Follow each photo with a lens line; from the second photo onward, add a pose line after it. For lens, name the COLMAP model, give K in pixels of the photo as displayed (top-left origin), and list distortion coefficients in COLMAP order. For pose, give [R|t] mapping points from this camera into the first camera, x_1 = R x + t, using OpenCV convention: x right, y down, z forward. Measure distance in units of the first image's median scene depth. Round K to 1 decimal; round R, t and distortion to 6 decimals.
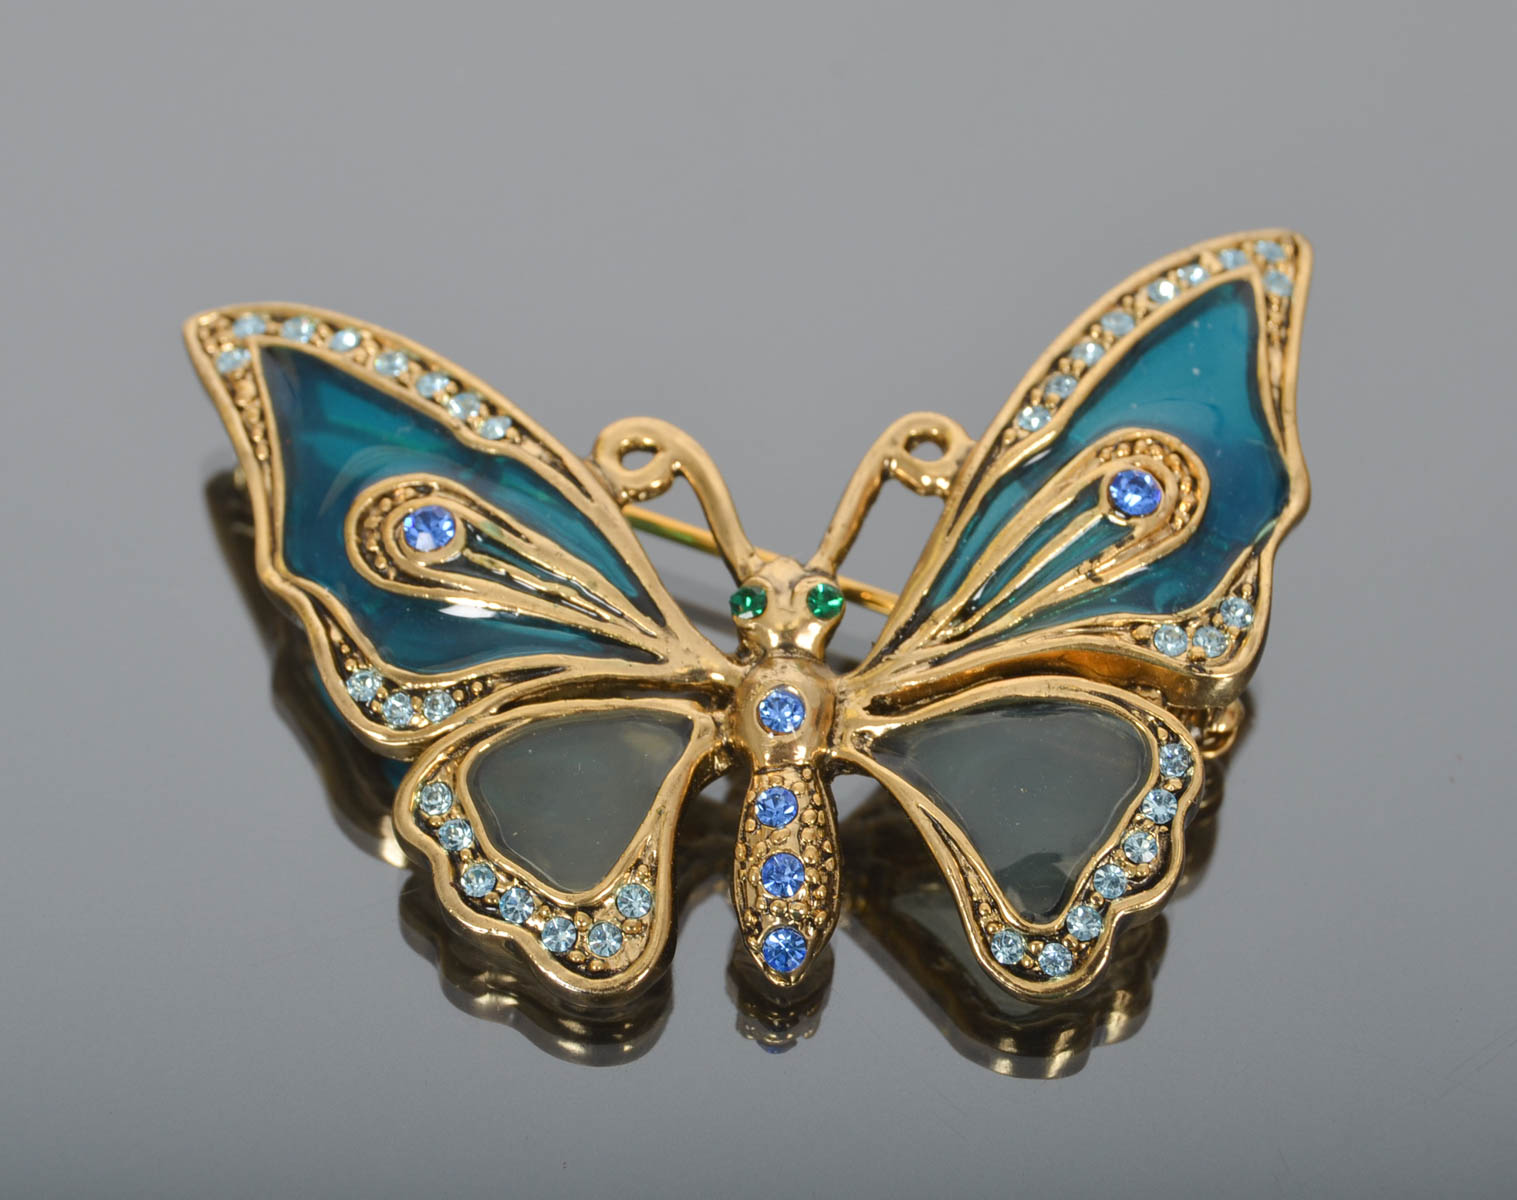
lens RADIAL K [[4499.6, 0, 757.9], [0, 4499.6, 598.3], [0, 0, 1]] dist [0.317387, 0.000000]
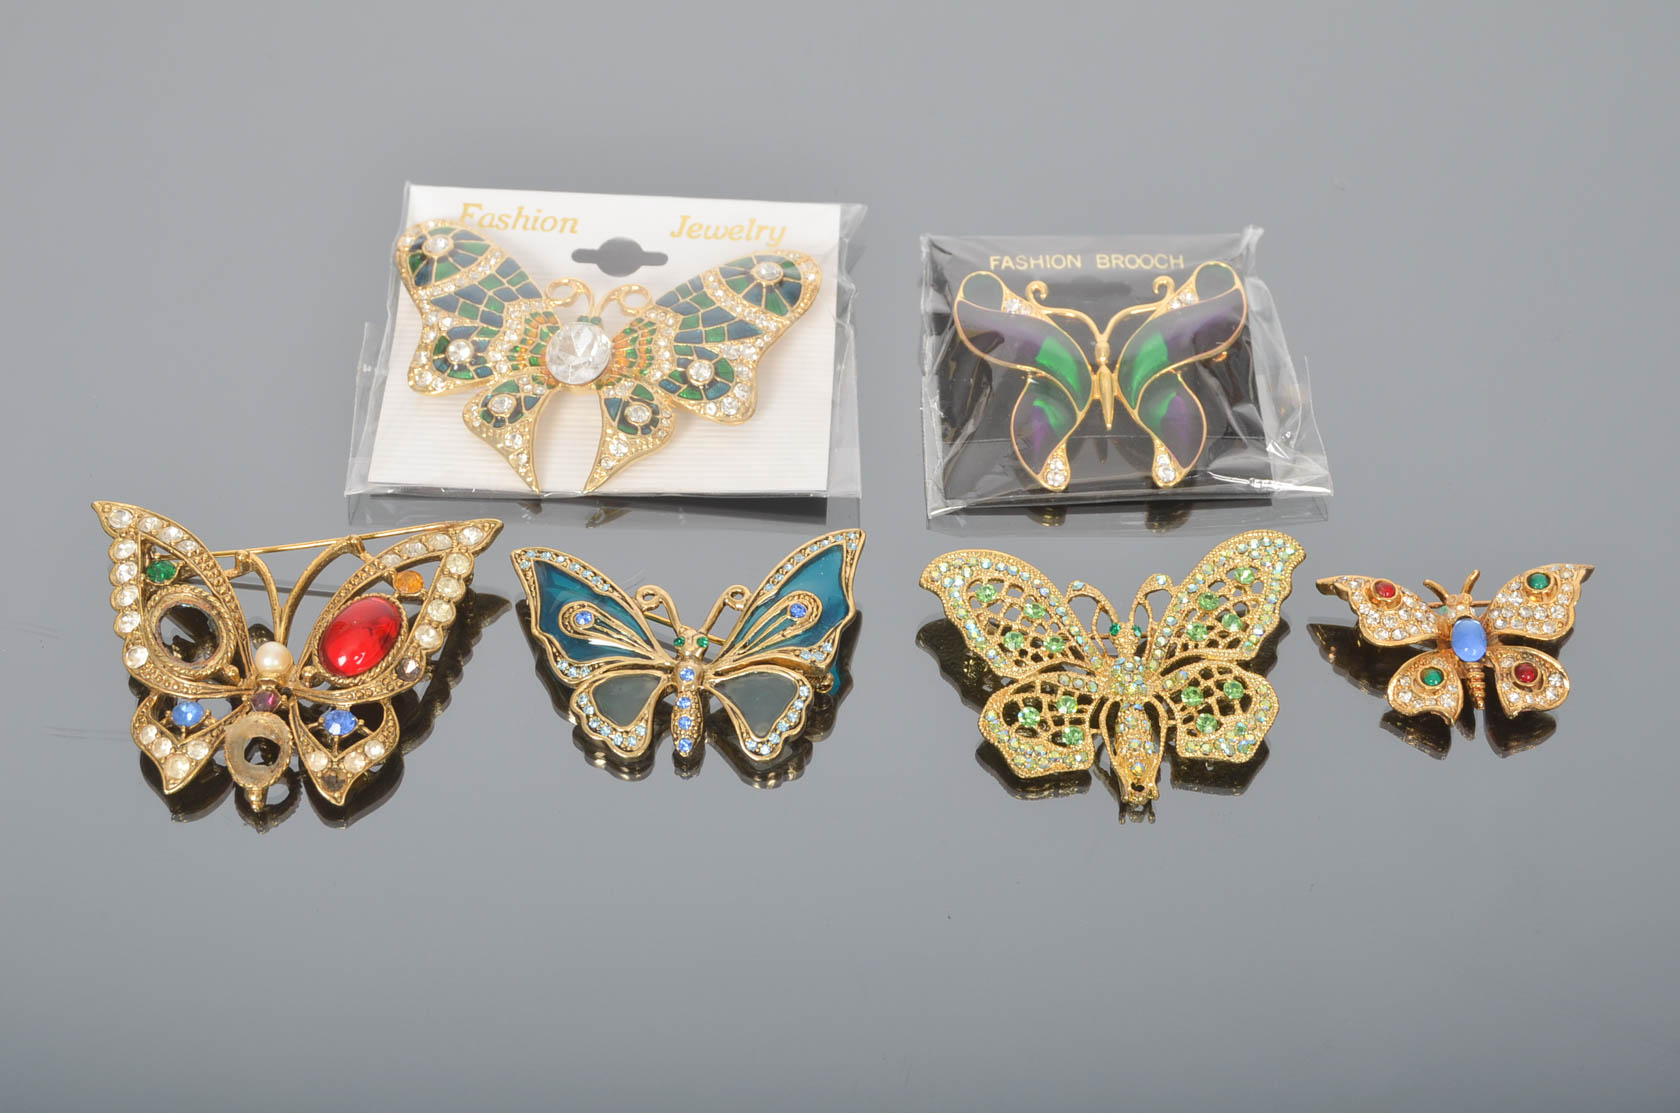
lens RADIAL K [[3261.0, 0, 835.7], [0, 3261.0, 558.2], [0, 0, 1]] dist [-0.020398, 0.000000]
pose [[0.999569, 0.015737, -0.024764, 0.168662], [-0.016696, 0.999100, -0.038997, 0.030469], [0.024128, 0.039393, 0.998932, -1.366808]]
